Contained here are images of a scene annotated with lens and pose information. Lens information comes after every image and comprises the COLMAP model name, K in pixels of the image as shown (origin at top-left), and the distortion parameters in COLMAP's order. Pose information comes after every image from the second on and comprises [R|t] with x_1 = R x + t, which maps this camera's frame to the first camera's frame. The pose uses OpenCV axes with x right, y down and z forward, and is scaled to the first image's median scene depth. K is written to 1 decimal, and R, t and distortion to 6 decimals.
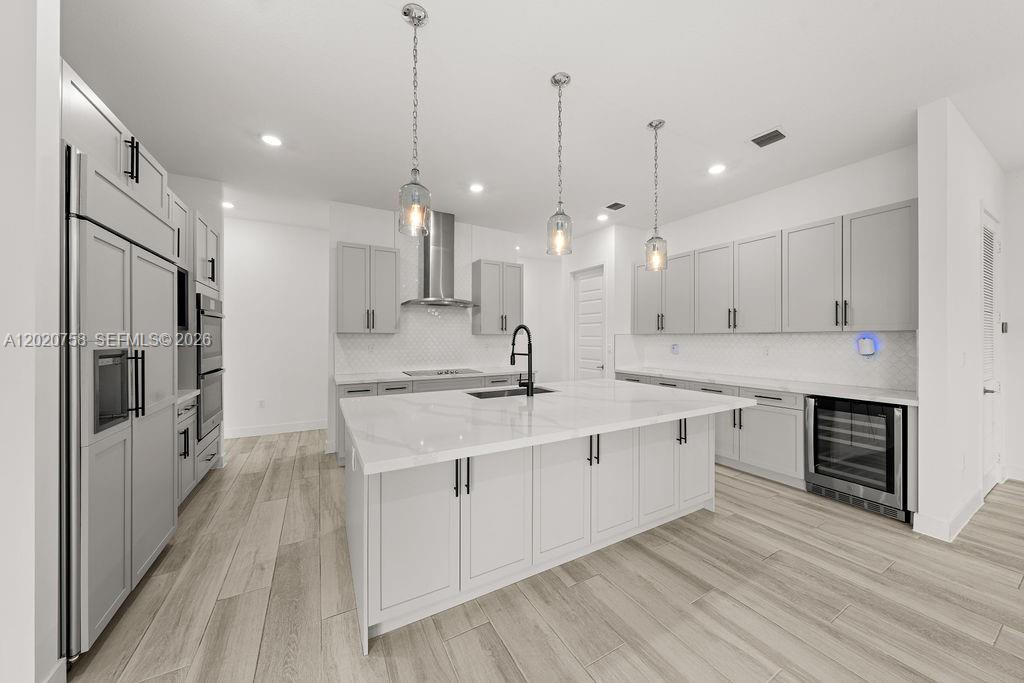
lens RADIAL K [[347.6, 0, 512.0], [0, 347.6, 337.4], [0, 0, 1]] dist [-0.002332, -0.000194]
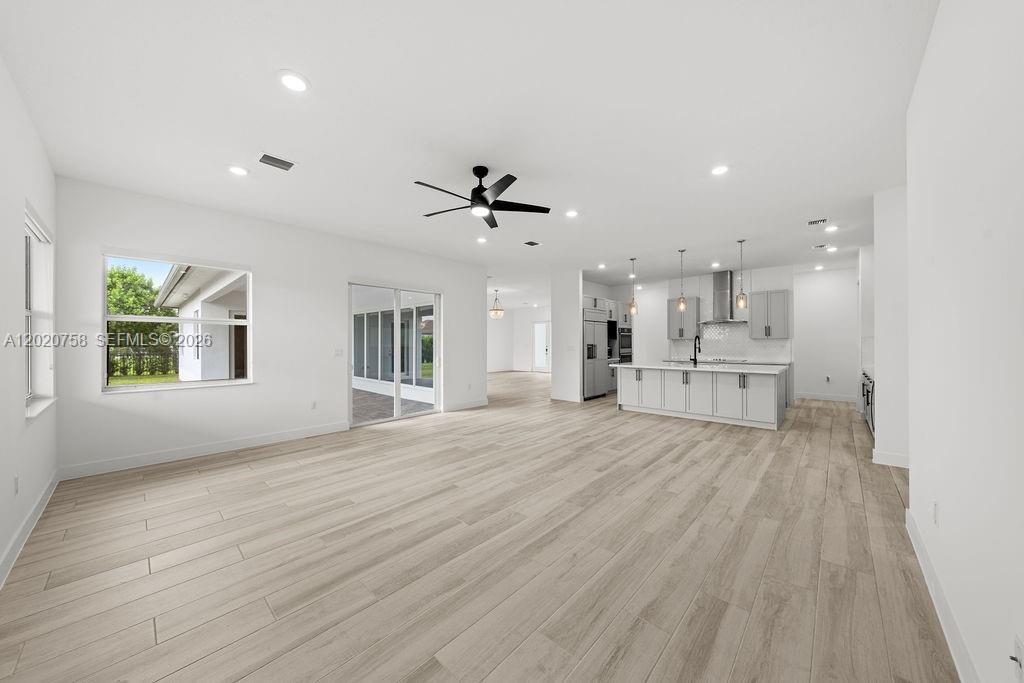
lens RADIAL K [[354.4, 0, 512.0], [0, 354.4, 341.5], [0, 0, 1]] dist [-0.000309, -0.000073]
pose [[0.309518, -0.007008, -0.950868, 2.008549], [0.008744, 0.999952, -0.004523, 0.003582], [0.950853, -0.006914, 0.309564, -0.997873]]
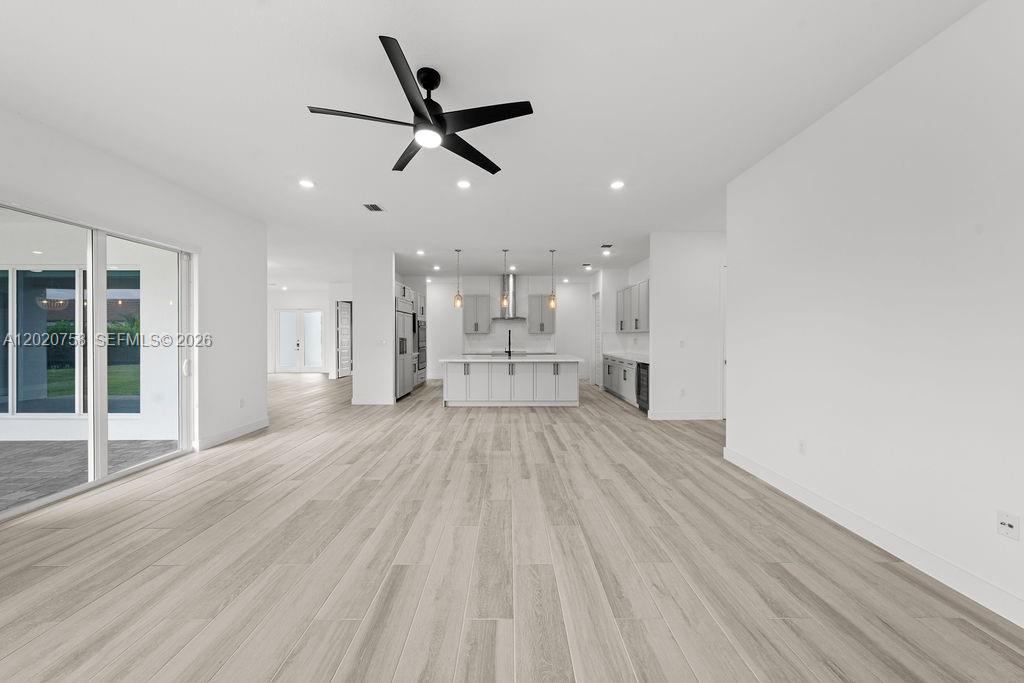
lens RADIAL K [[347.6, 0, 512.0], [0, 347.6, 337.4], [0, 0, 1]] dist [-0.002332, -0.000194]
pose [[0.877164, 0.000276, -0.480192, 1.346017], [0.003884, 0.999963, 0.007670, -0.001135], [0.480176, -0.008593, 0.877130, -1.343786]]
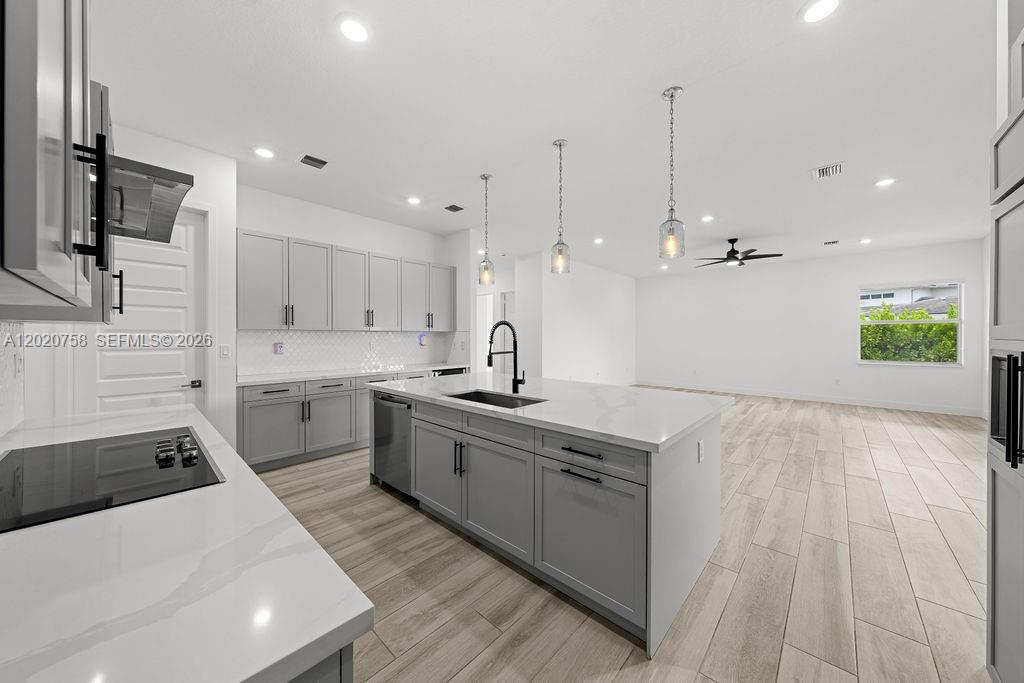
lens RADIAL K [[347.6, 0, 512.0], [0, 347.6, 337.4], [0, 0, 1]] dist [-0.002332, -0.000194]
pose [[-0.308325, -0.005408, 0.951266, -0.872533], [-0.004439, 0.999981, 0.004246, 0.003919], [-0.951271, -0.002914, -0.308344, 1.278864]]
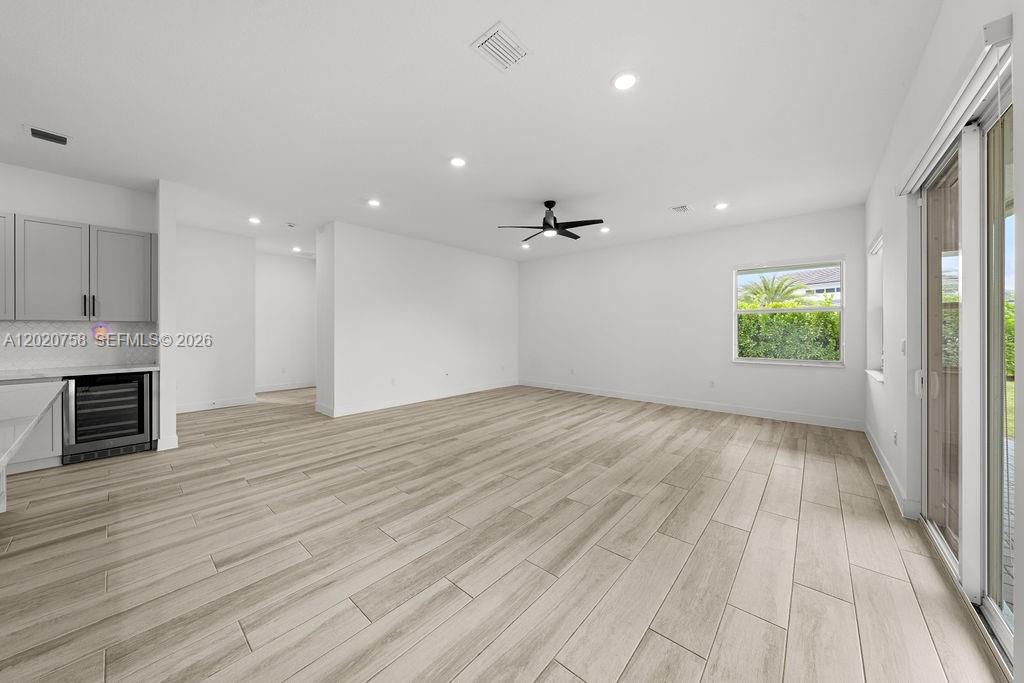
lens RADIAL K [[346.7, 0, 510.3], [0, 346.7, 332.7], [0, 0, 1]] dist [-0.001693, -0.000107]
pose [[-0.333480, -0.012375, 0.942676, -0.740097], [-0.005474, 0.999922, 0.011190, 0.002716], [-0.942741, -0.001428, -0.333522, 0.027259]]
